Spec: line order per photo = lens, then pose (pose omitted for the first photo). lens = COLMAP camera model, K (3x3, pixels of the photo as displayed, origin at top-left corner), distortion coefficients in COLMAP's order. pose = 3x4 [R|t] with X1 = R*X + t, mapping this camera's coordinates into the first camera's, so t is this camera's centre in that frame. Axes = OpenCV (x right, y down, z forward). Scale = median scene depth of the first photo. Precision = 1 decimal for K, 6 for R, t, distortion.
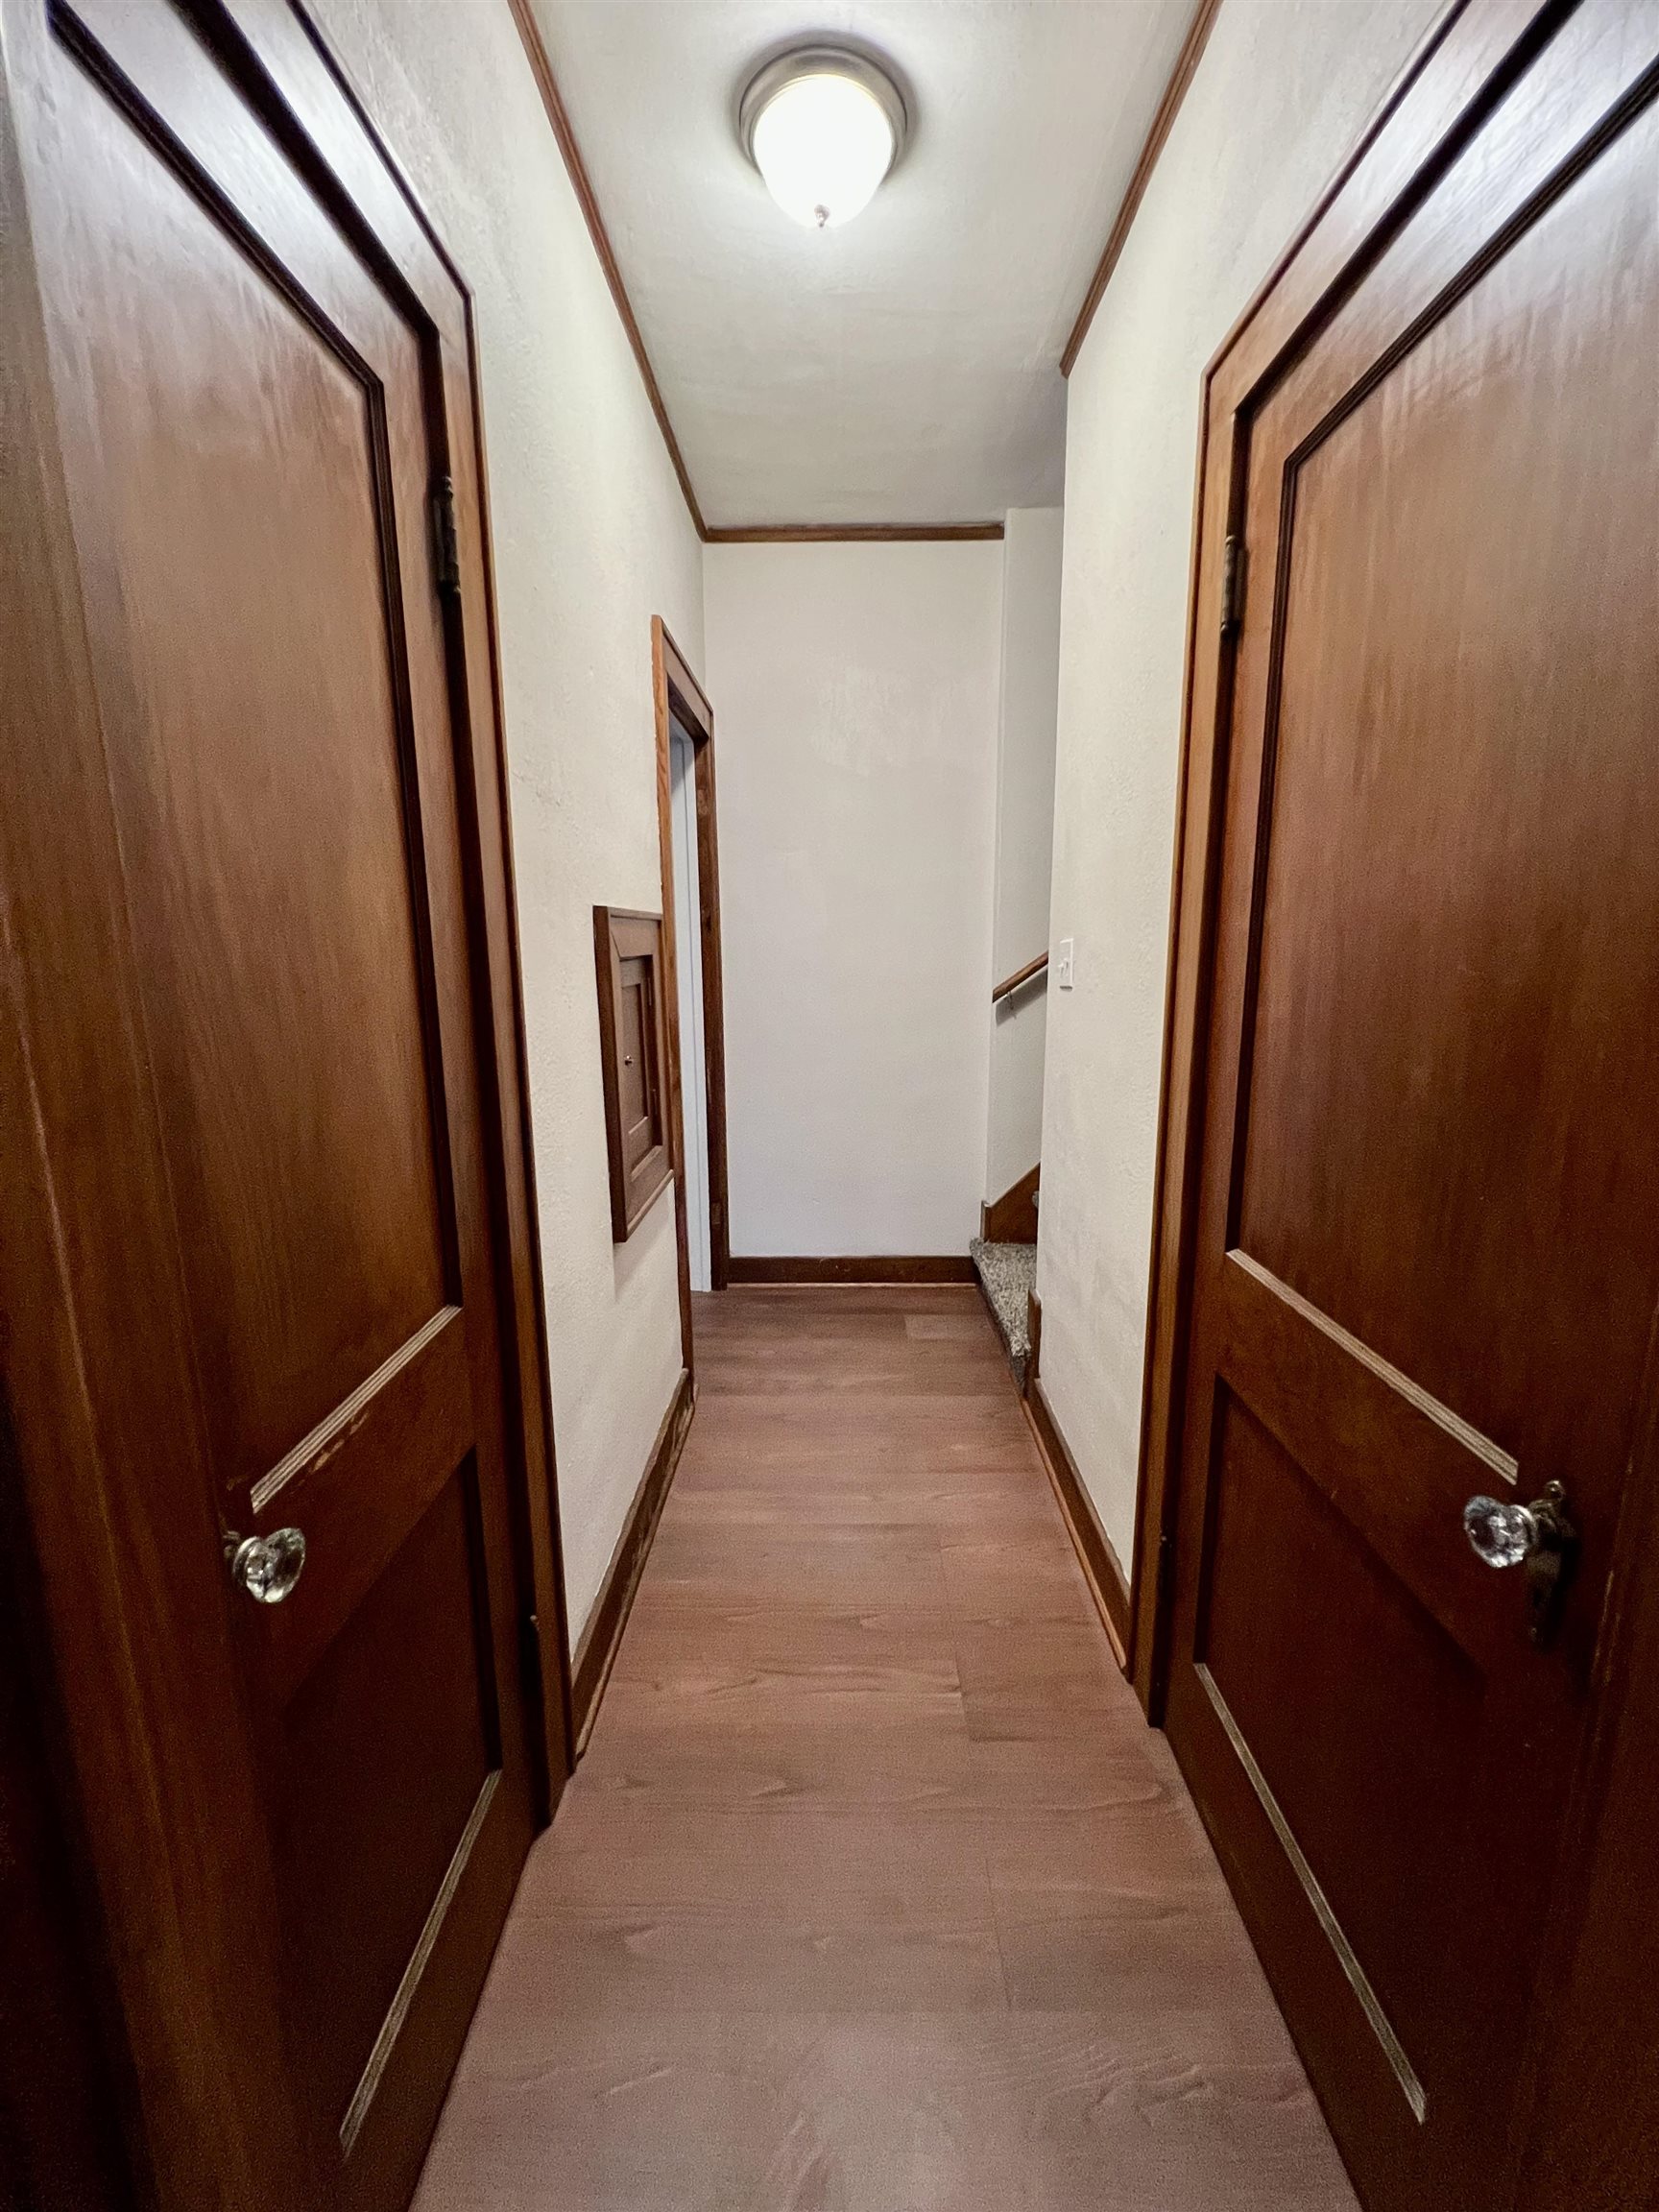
lens RADIAL K [[871.0, 0, 838.3], [0, 871.0, 1094.1], [0, 0, 1]] dist [-0.001968, -0.000024]
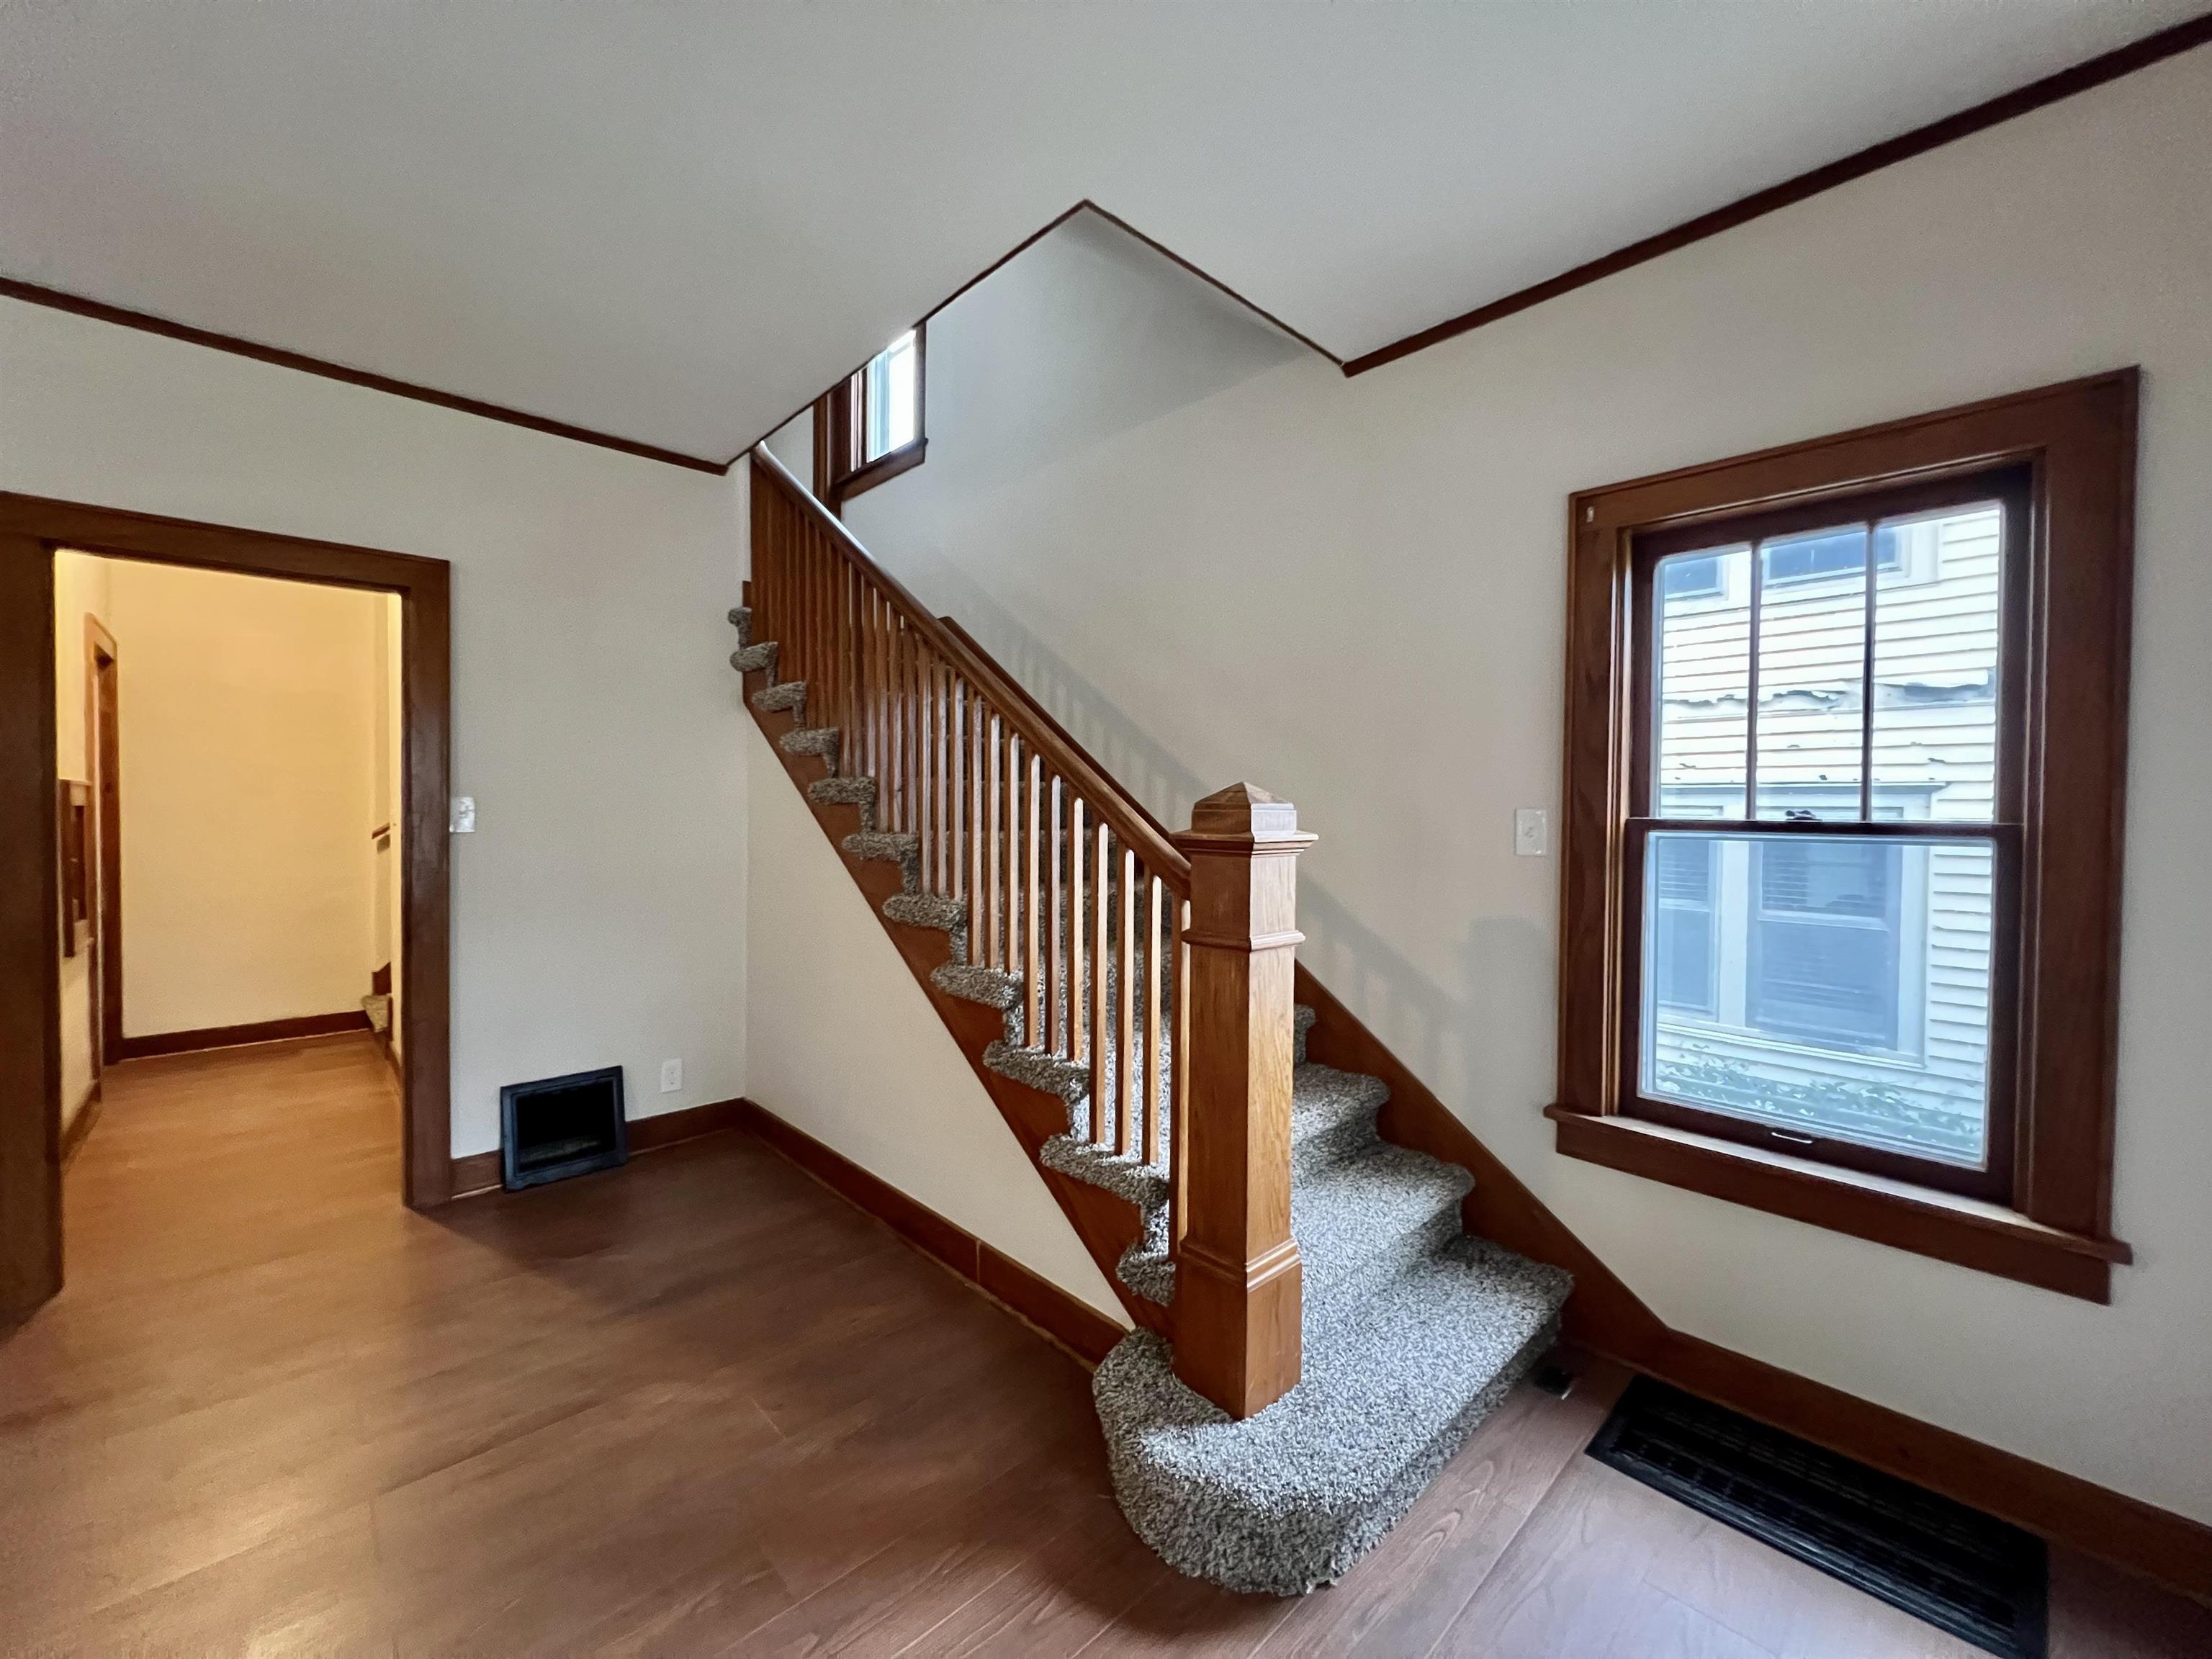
lens RADIAL K [[885.4, 0, 1093.3], [0, 885.4, 816.0], [0, 0, 1]] dist [0.001751, 0.000073]
pose [[0.724763, -0.003207, 0.688991, 0.014445], [0.119177, 0.985500, -0.120778, 0.201950], [-0.678613, 0.169647, 0.714636, -1.045244]]
